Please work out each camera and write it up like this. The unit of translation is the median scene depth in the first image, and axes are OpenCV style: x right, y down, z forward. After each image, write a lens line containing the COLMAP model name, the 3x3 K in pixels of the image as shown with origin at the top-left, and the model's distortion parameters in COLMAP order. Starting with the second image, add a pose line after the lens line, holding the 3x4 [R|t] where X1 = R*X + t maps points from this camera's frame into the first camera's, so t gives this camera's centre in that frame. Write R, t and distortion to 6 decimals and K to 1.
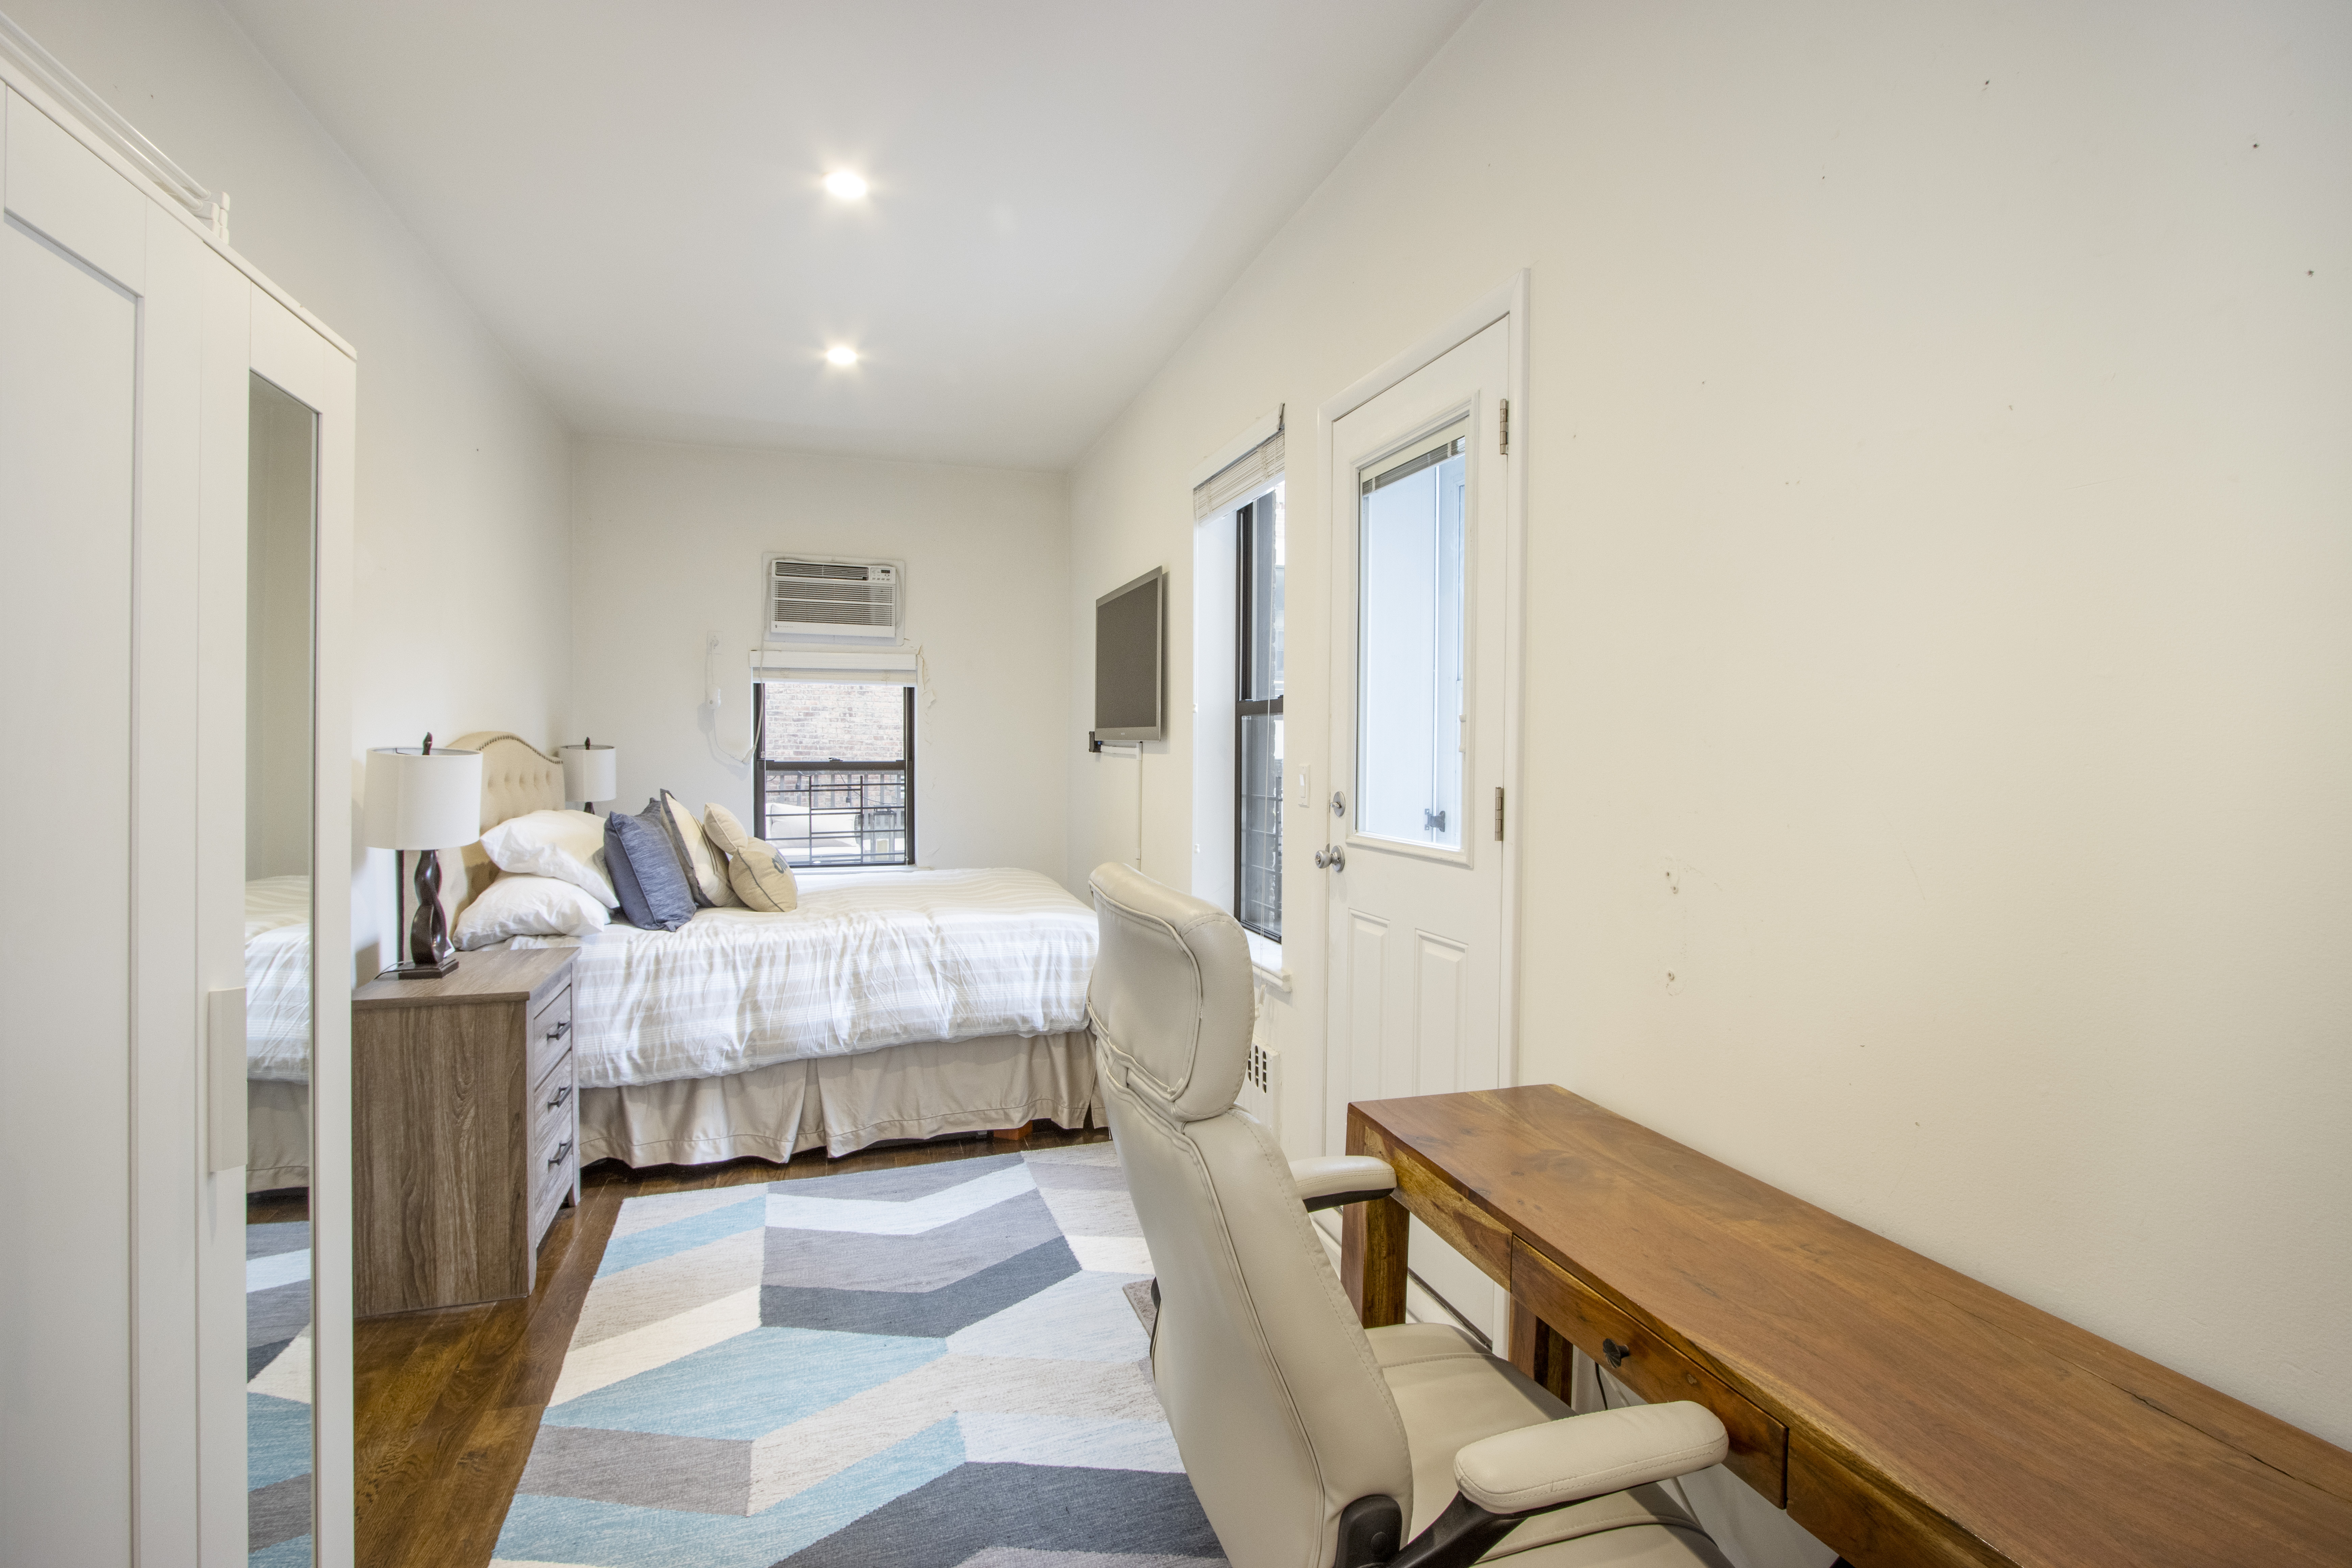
lens RADIAL K [[1084.3, 0, 1170.5], [0, 1084.3, 770.2], [0, 0, 1]] dist [-0.010374, 0.000029]
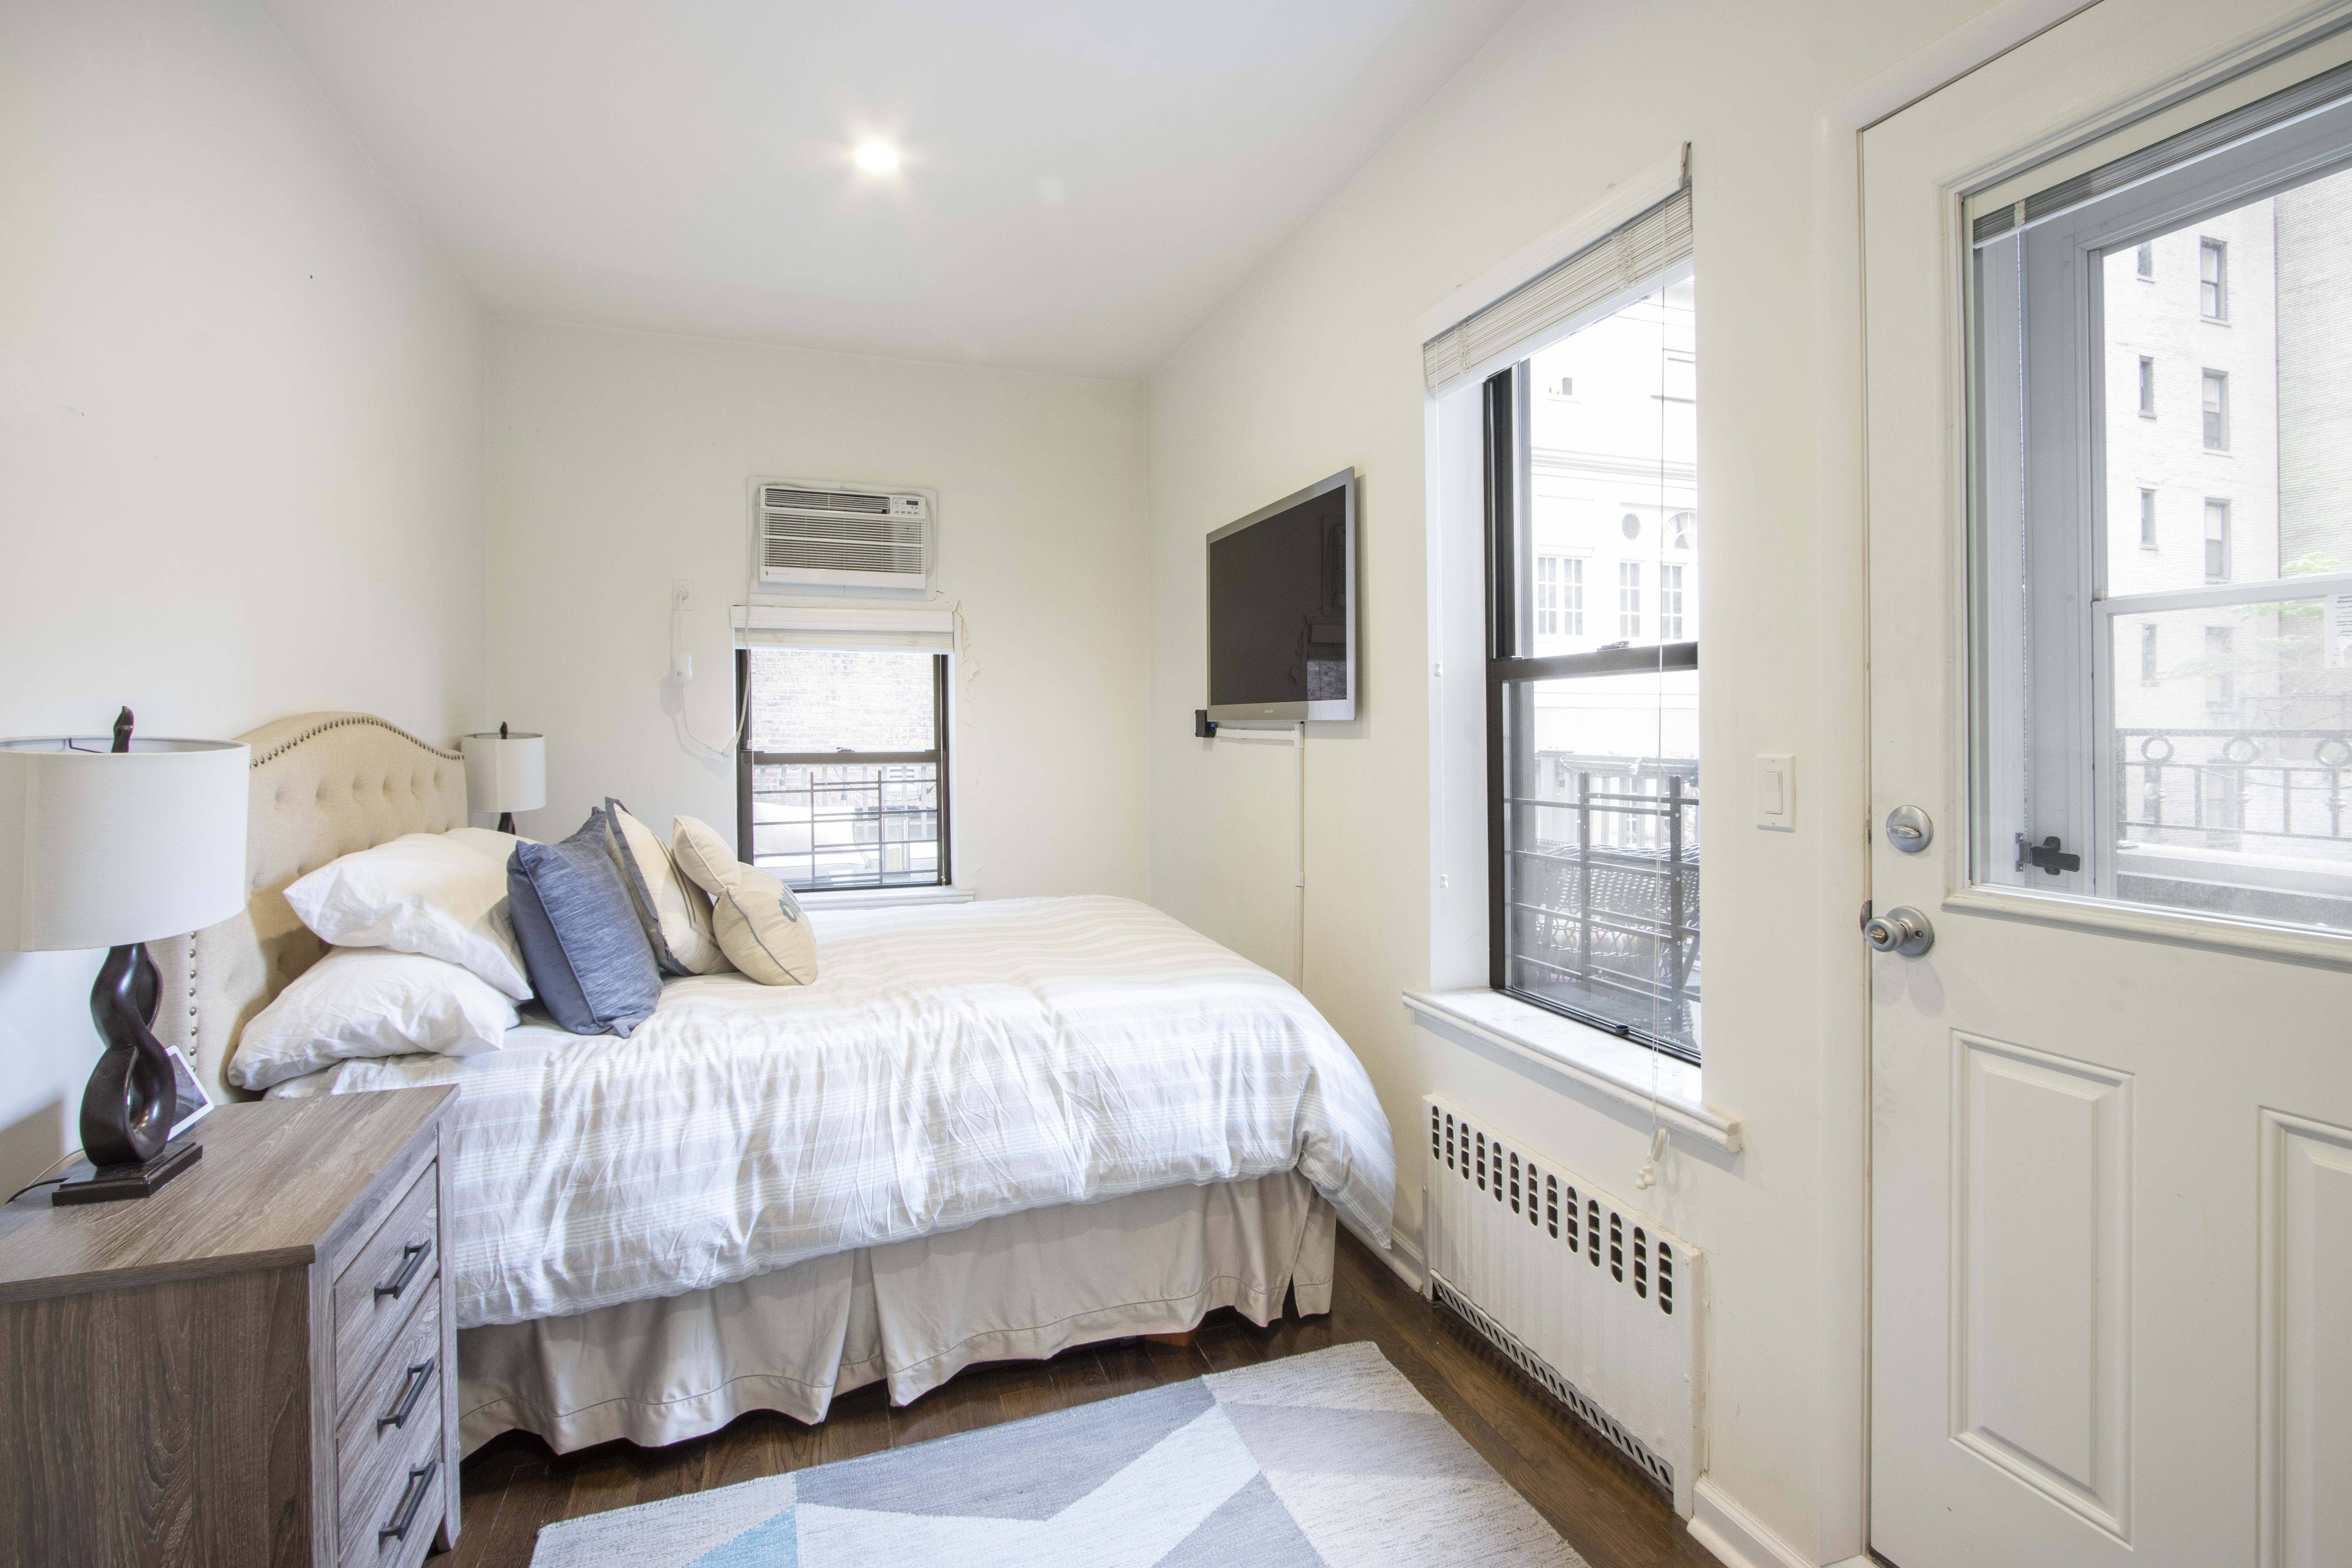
lens RADIAL K [[1084.3, 0, 1212.2], [0, 1084.3, 748.3], [0, 0, 1]] dist [-0.010374, 0.000029]
pose [[0.997998, -0.008319, 0.062695, -0.169999], [0.008688, 0.999946, -0.005618, -0.006840], [-0.062645, 0.006151, 0.998017, 0.378073]]
